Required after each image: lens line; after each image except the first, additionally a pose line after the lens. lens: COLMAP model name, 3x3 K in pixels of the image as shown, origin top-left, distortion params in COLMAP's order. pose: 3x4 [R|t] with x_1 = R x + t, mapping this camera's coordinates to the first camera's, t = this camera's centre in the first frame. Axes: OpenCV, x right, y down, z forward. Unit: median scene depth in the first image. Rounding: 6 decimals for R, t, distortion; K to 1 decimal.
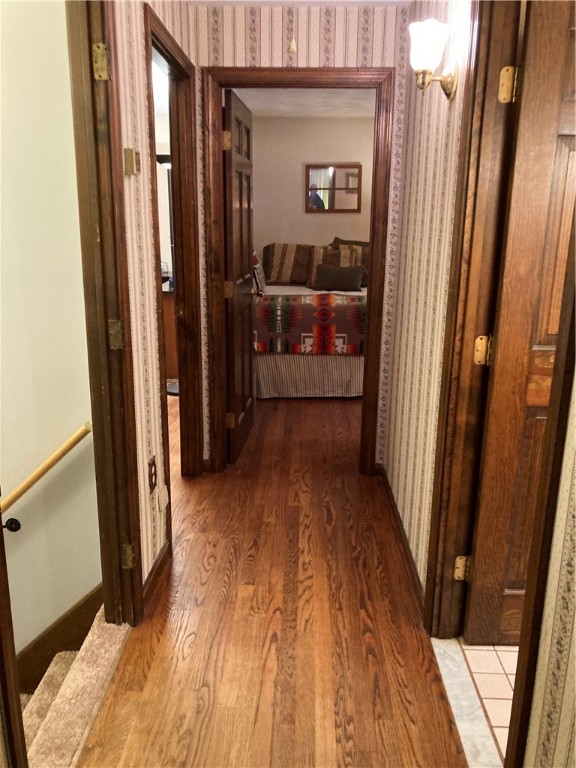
lens RADIAL K [[634.2, 0, 287.4], [0, 634.2, 383.5], [0, 0, 1]] dist [0.032871, -0.012568]
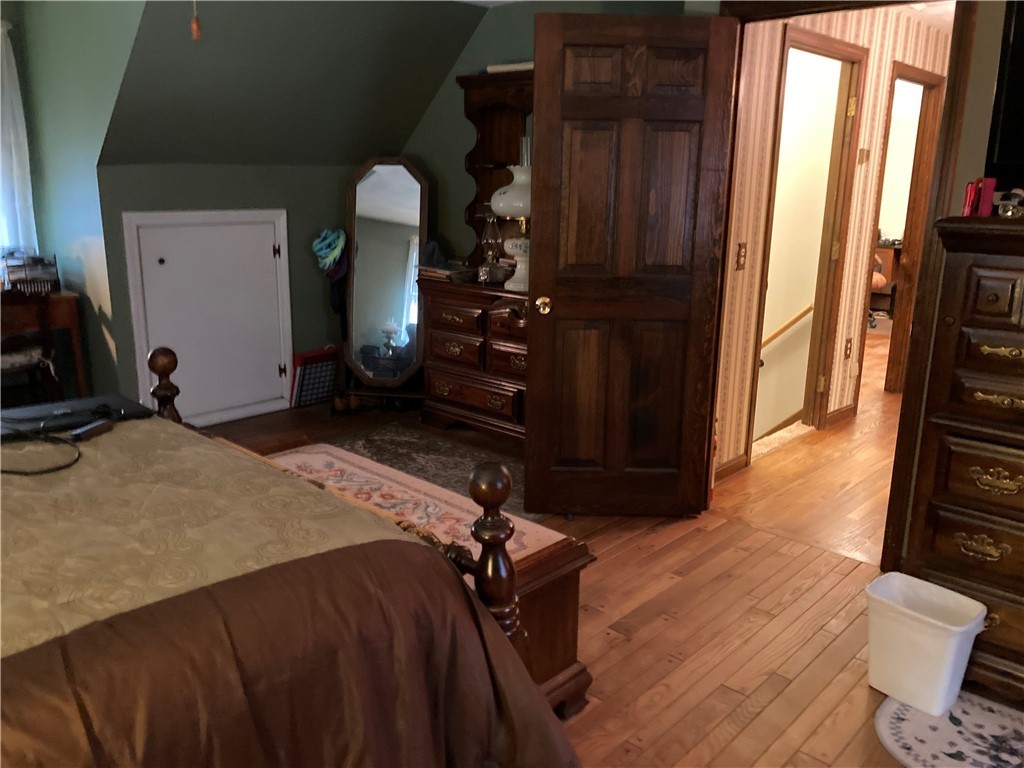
lens RADIAL K [[845.6, 0, 512.2], [0, 845.6, 382.1], [0, 0, 1]] dist [0.032871, -0.012568]
pose [[0.759473, 0.154109, -0.632022, 0.556214], [-0.177047, 0.983828, 0.027143, 0.351904], [0.625984, 0.091283, 0.774475, -1.274320]]
